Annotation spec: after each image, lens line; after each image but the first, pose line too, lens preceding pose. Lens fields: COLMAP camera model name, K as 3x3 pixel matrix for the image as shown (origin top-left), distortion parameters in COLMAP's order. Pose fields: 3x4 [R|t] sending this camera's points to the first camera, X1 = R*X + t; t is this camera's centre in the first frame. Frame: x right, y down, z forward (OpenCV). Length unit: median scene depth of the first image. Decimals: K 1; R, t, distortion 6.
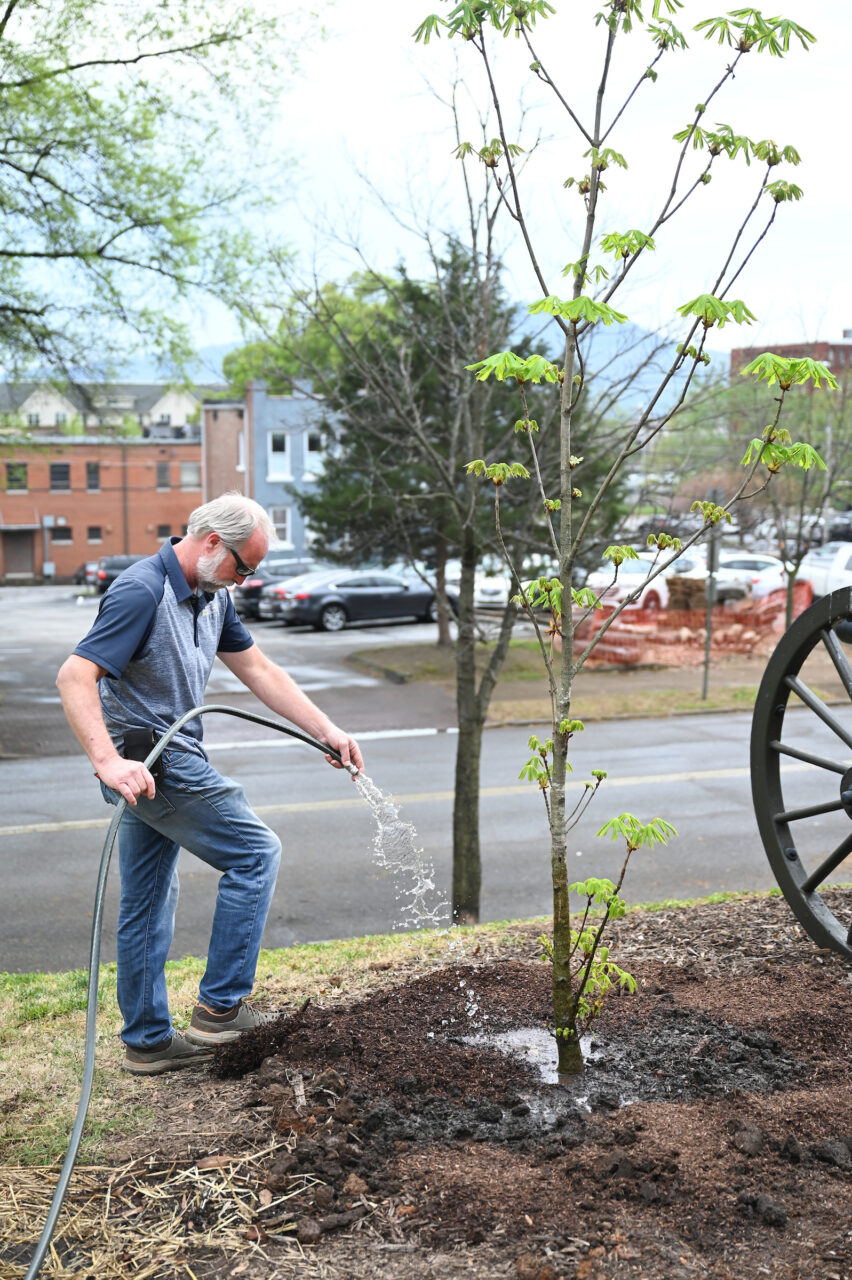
lens RADIAL K [[1745.9, 0, 426.0], [0, 1745.9, 640.0], [0, 0, 1]] dist [-0.024522, -0.038082]
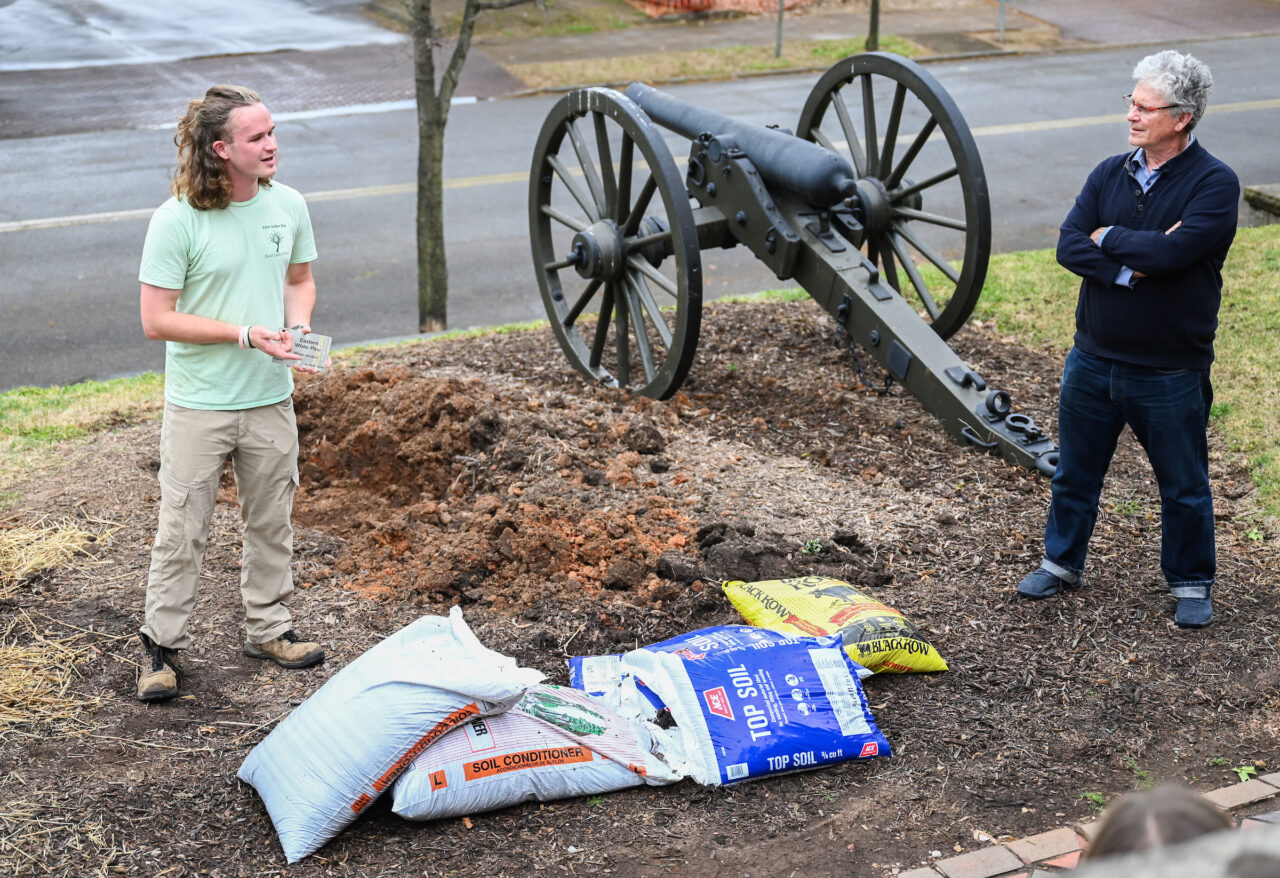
lens RADIAL K [[2226.9, 0, 640.0], [0, 2226.9, 439.0], [0, 0, 1]] dist [-0.005858, 0.037632]
pose [[0.998755, -0.016803, 0.046960, 0.032828], [0.006046, 0.975388, 0.220413, -0.022317], [-0.049508, -0.219855, 0.974276, -0.101328]]
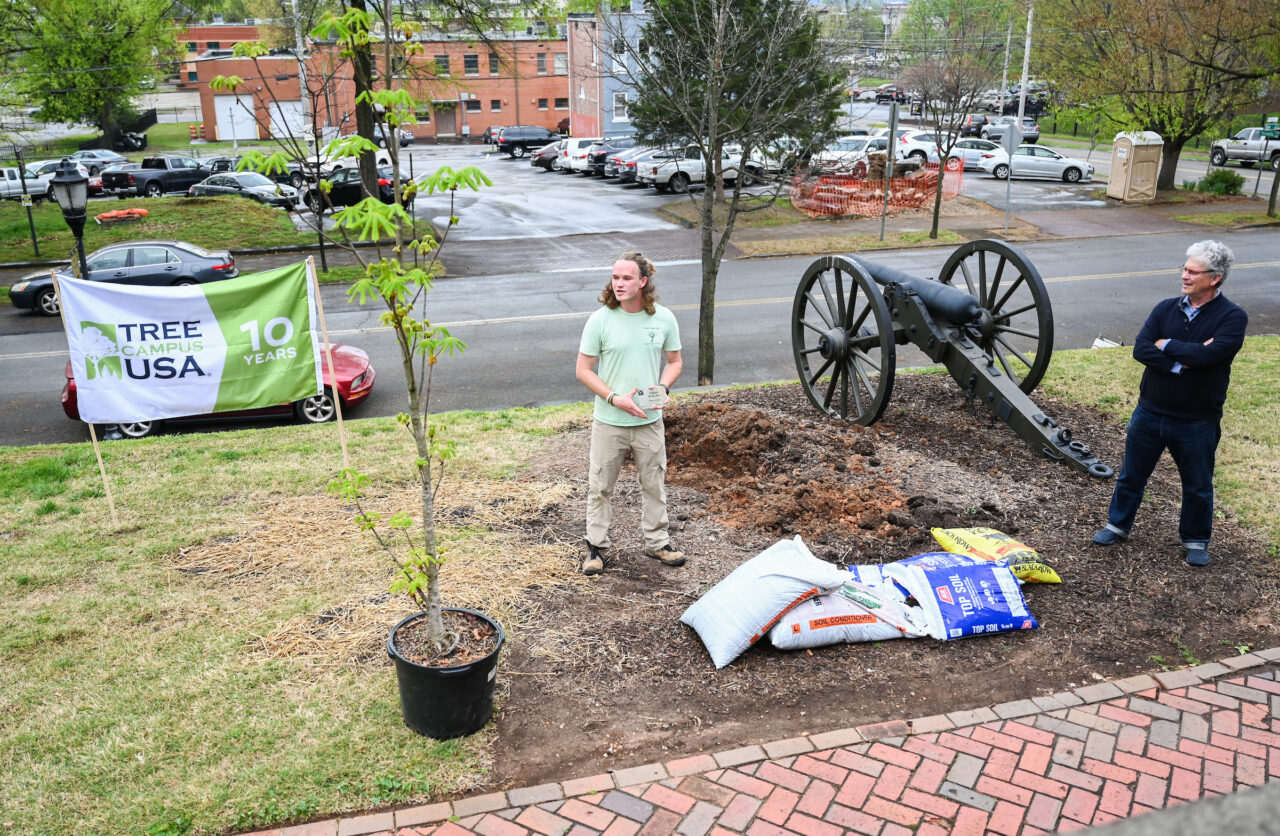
lens RADIAL K [[1185.7, 0, 638.1], [0, 1185.7, 475.6], [0, 0, 1]] dist [0.000327, 0.009822]
pose [[0.997342, 0.023547, -0.068953, 0.016847], [-0.005765, 0.968878, 0.247473, -0.021921], [0.072634, -0.246418, 0.966438, -0.099356]]
